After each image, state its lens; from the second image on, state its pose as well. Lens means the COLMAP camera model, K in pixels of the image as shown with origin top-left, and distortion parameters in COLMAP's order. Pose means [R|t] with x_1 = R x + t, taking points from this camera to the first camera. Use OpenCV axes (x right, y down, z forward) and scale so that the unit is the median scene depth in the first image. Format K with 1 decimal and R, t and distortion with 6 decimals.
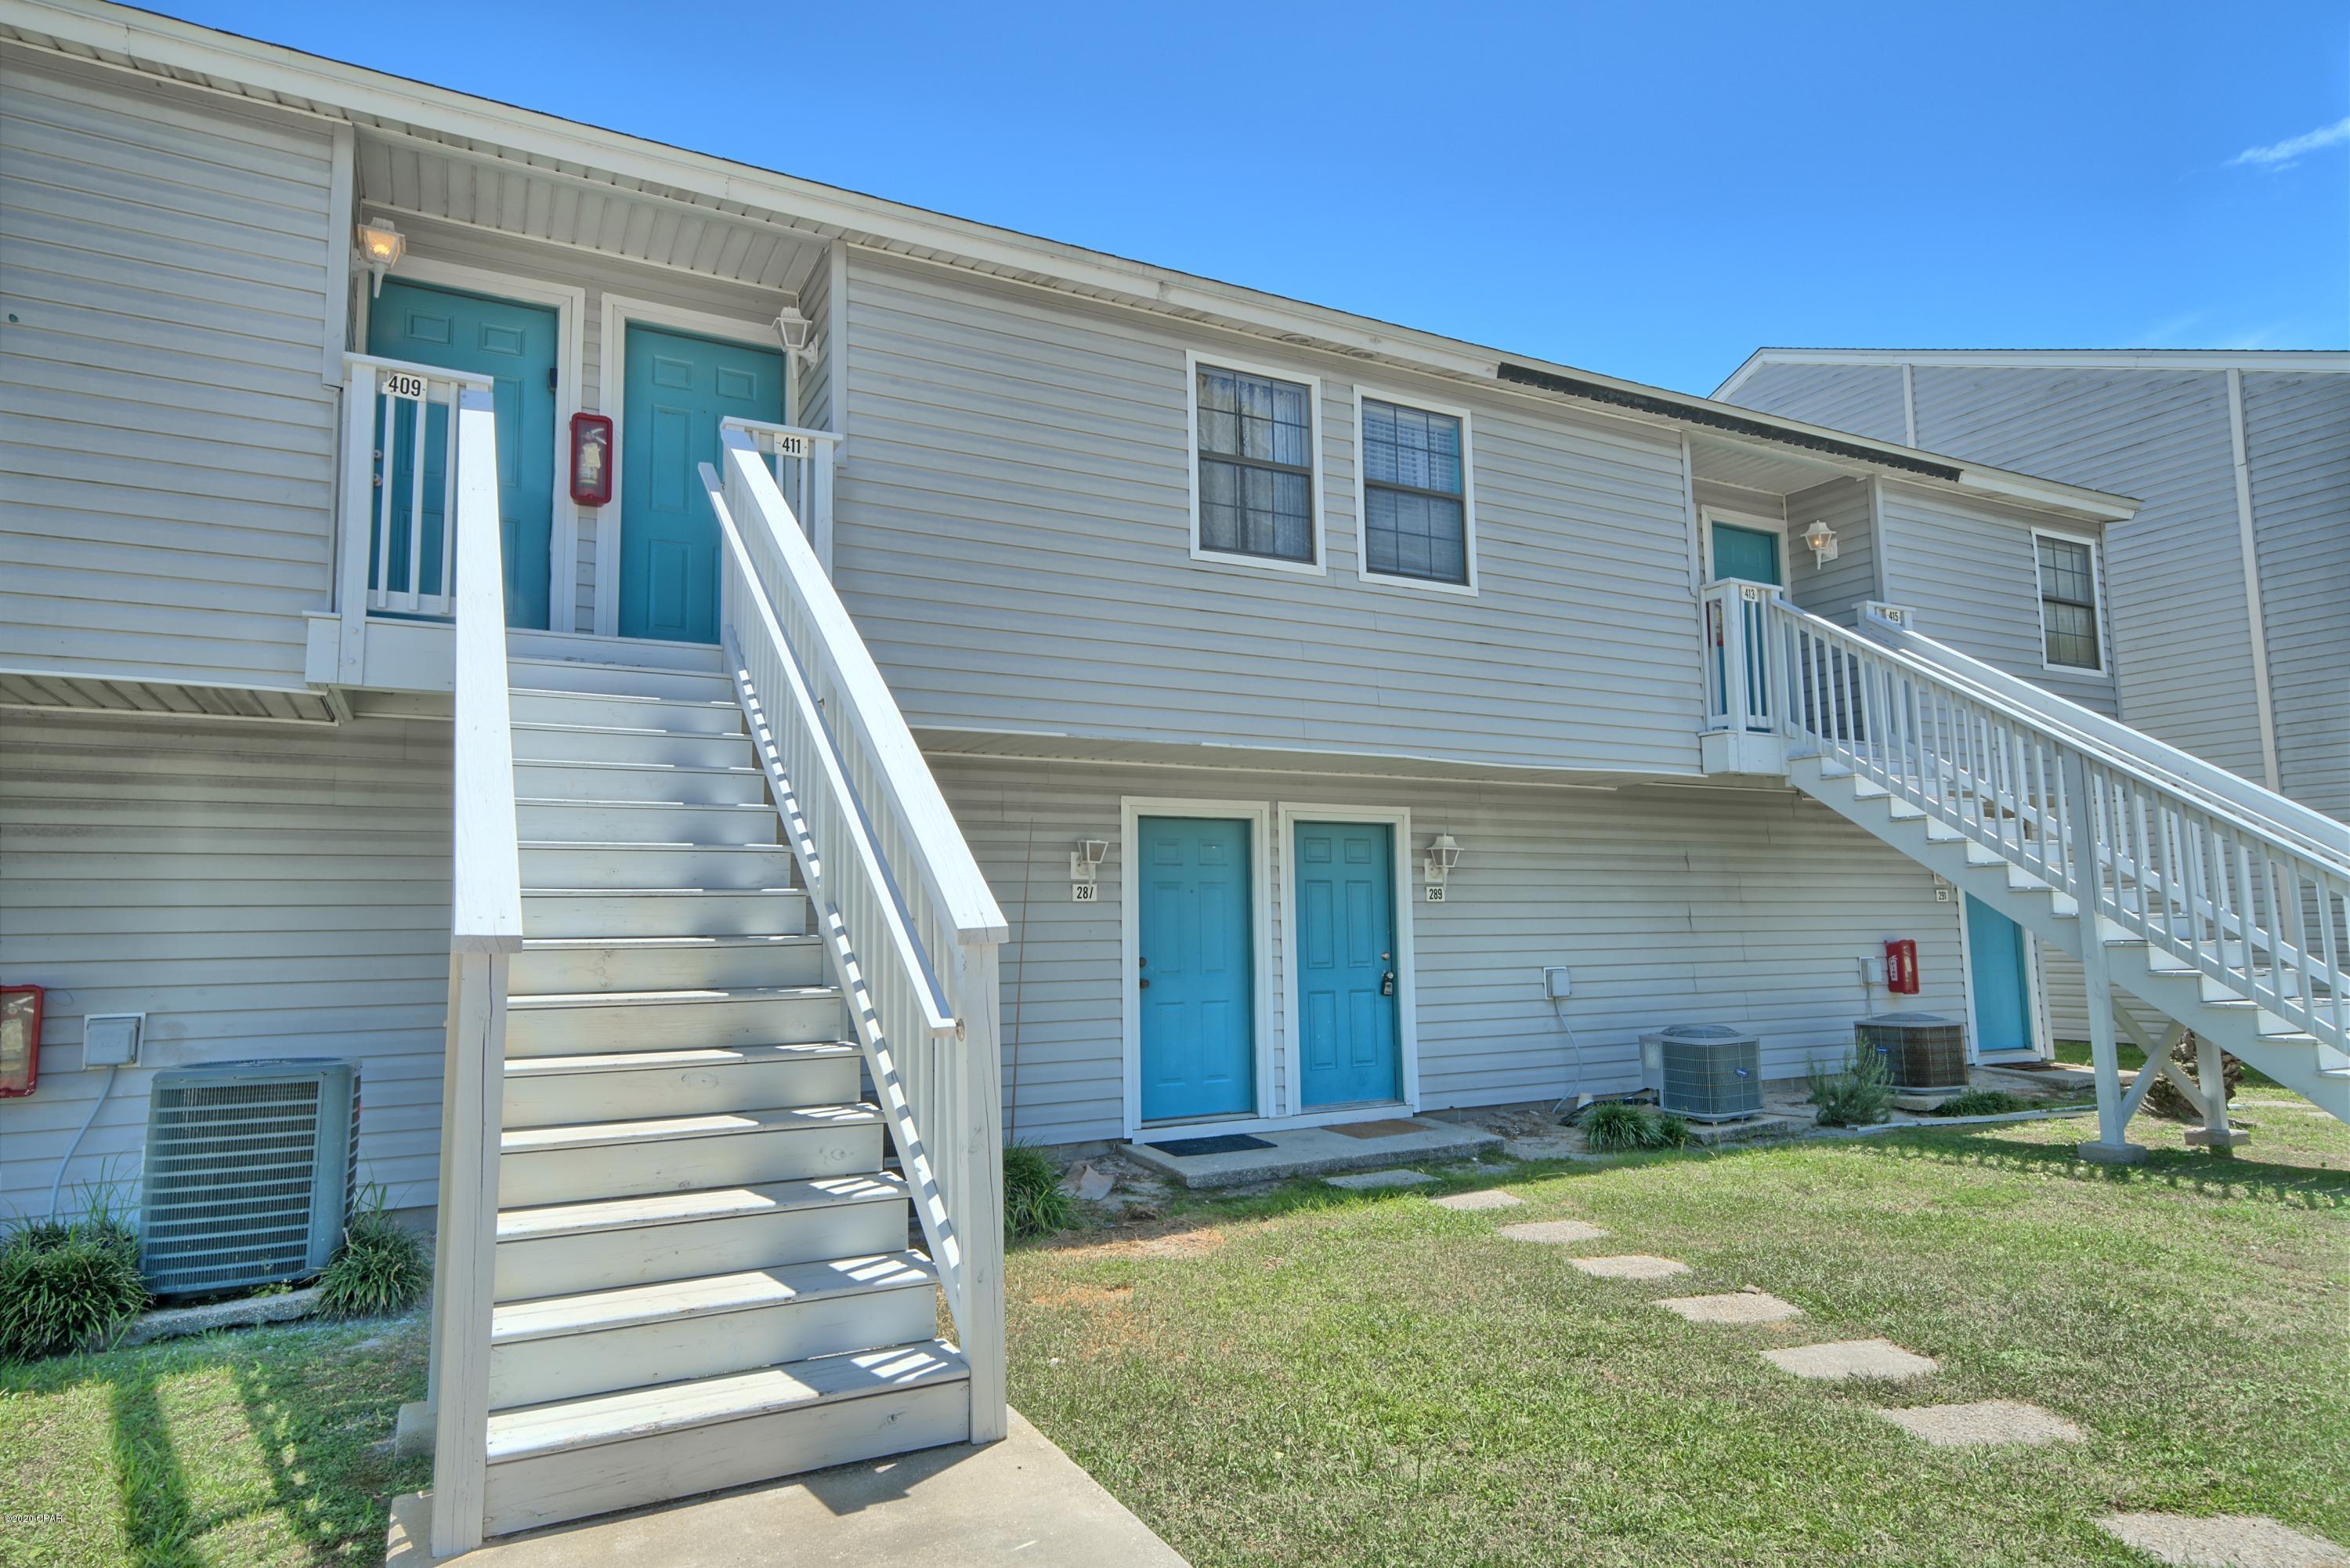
lens RADIAL K [[1358.5, 0, 1150.4], [0, 1358.5, 813.5], [0, 0, 1]] dist [0.035521, 0.000012]
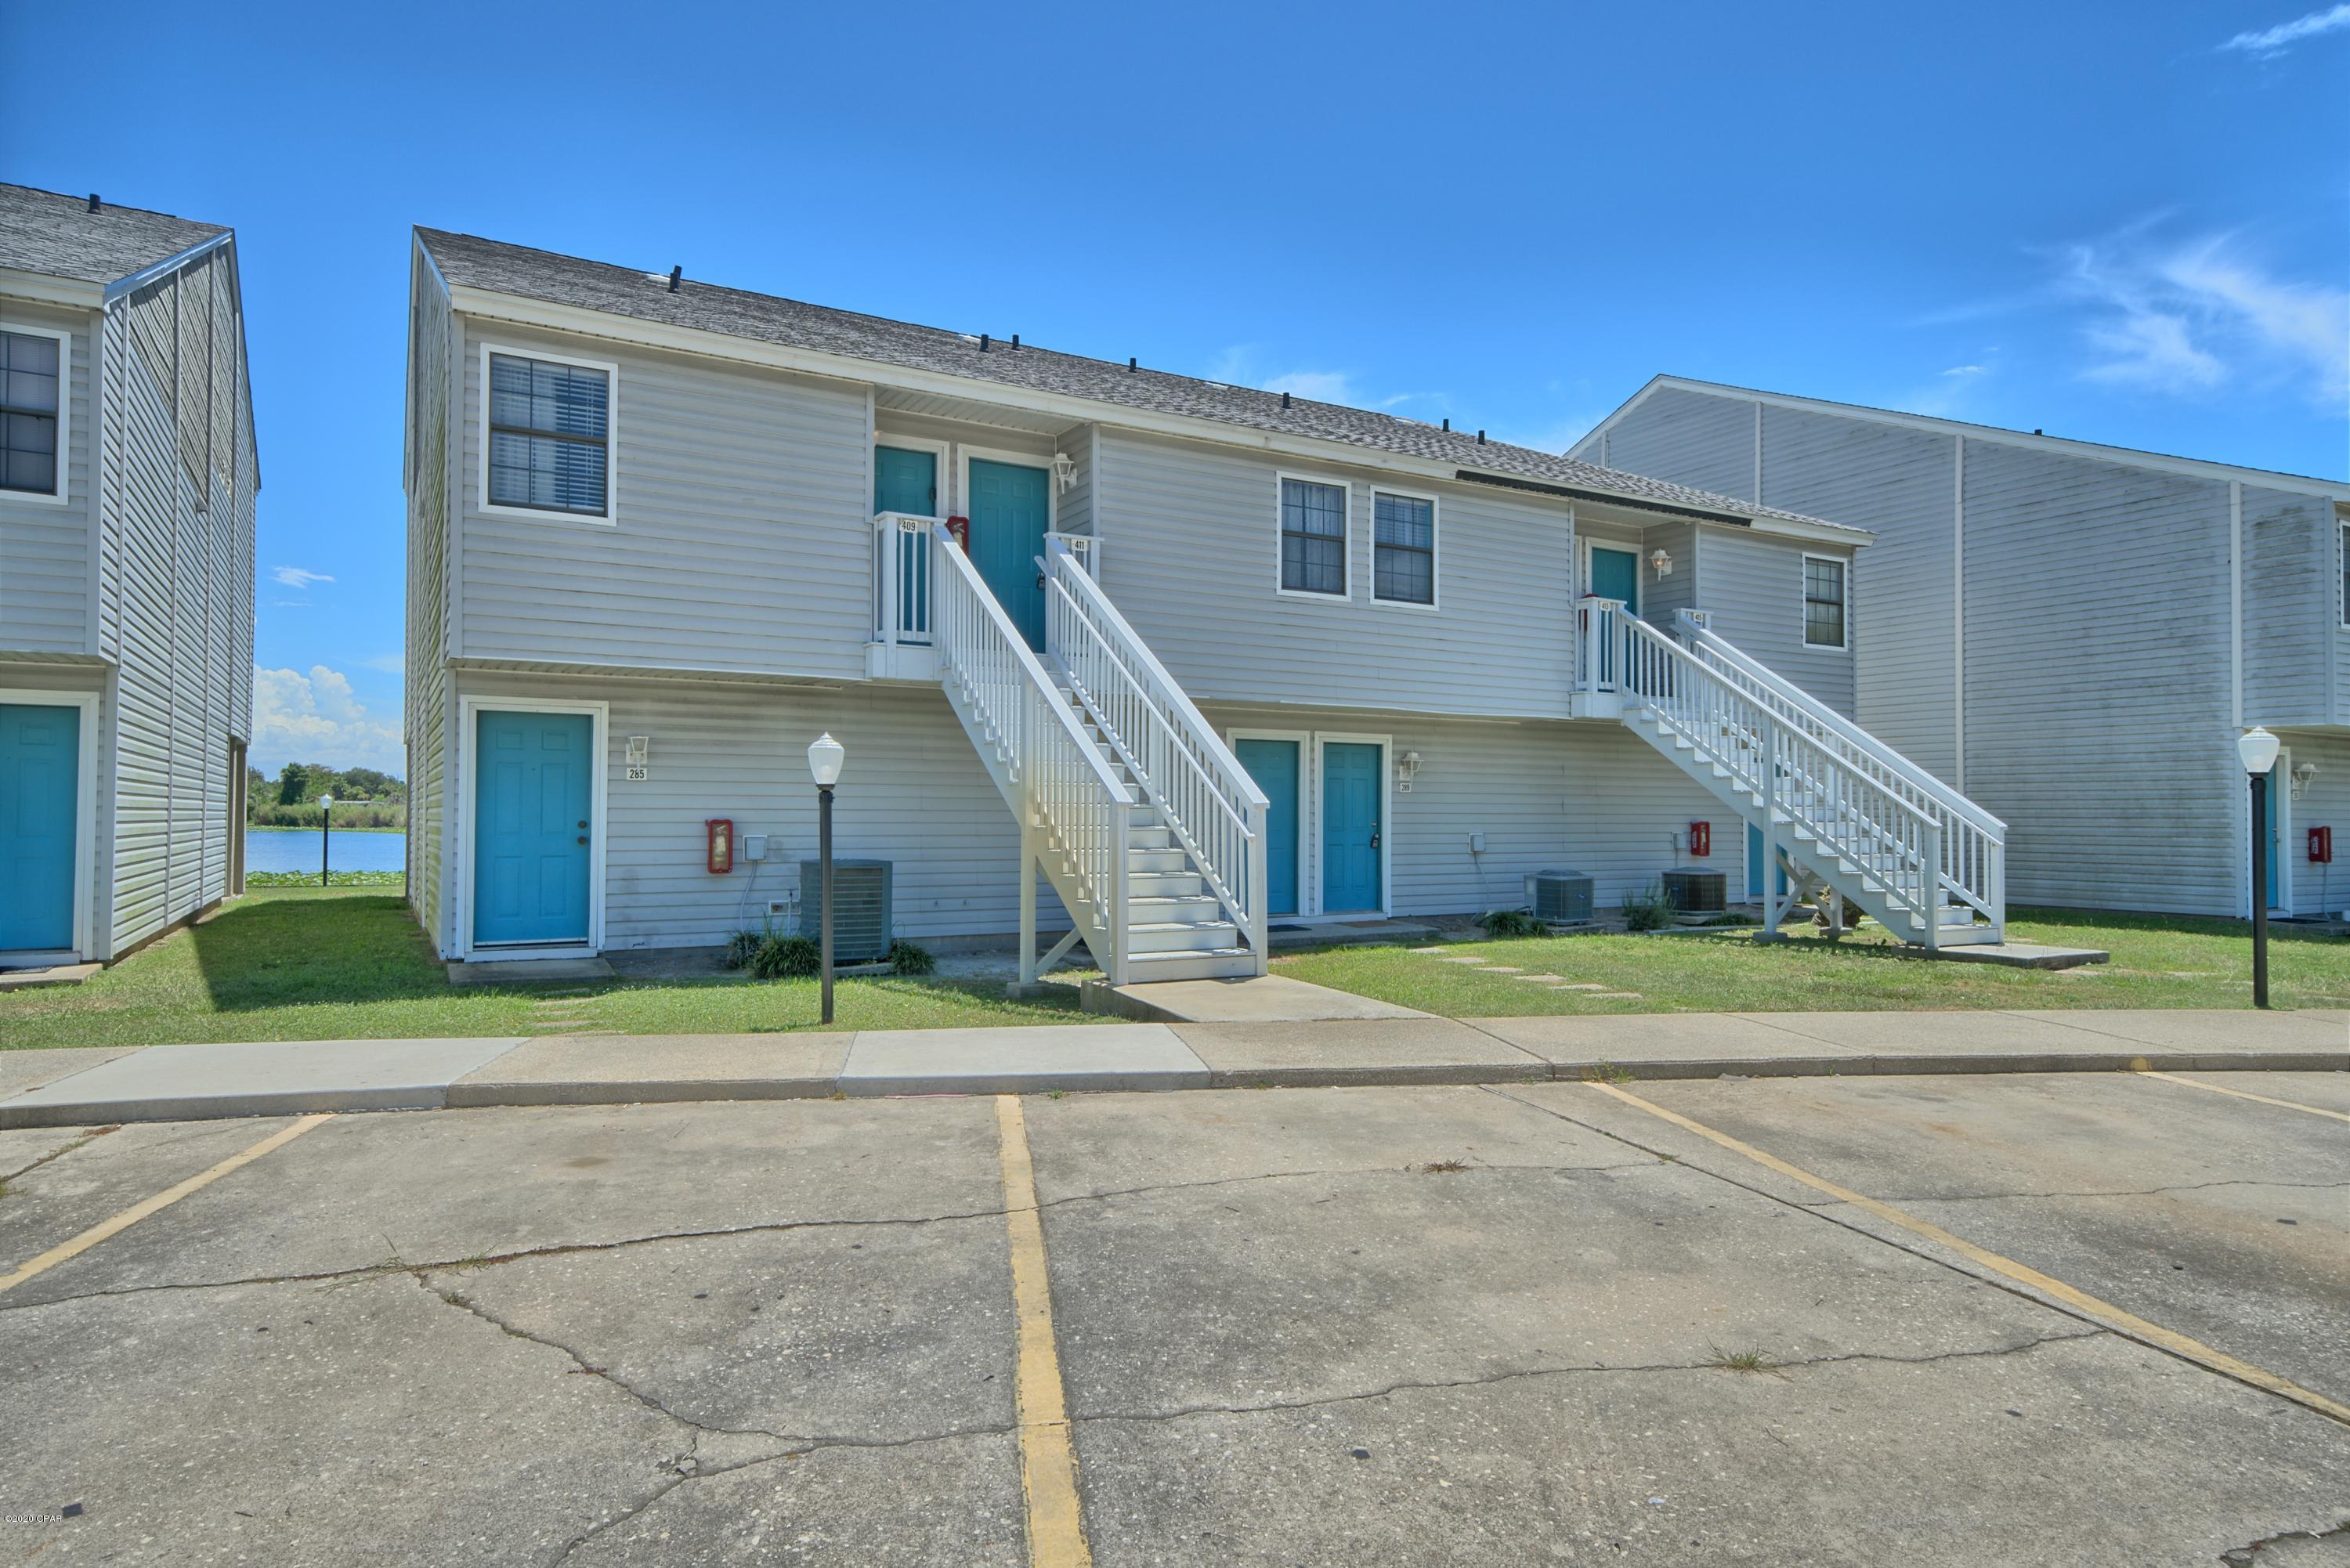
lens RADIAL K [[1358.5, 0, 1150.4], [0, 1358.5, 813.5], [0, 0, 1]] dist [0.035521, 0.000012]
pose [[0.999240, 0.019834, 0.033561, -0.157887], [-0.022738, 0.995816, 0.088506, -0.049564], [-0.031665, -0.089202, 0.995510, -0.648801]]
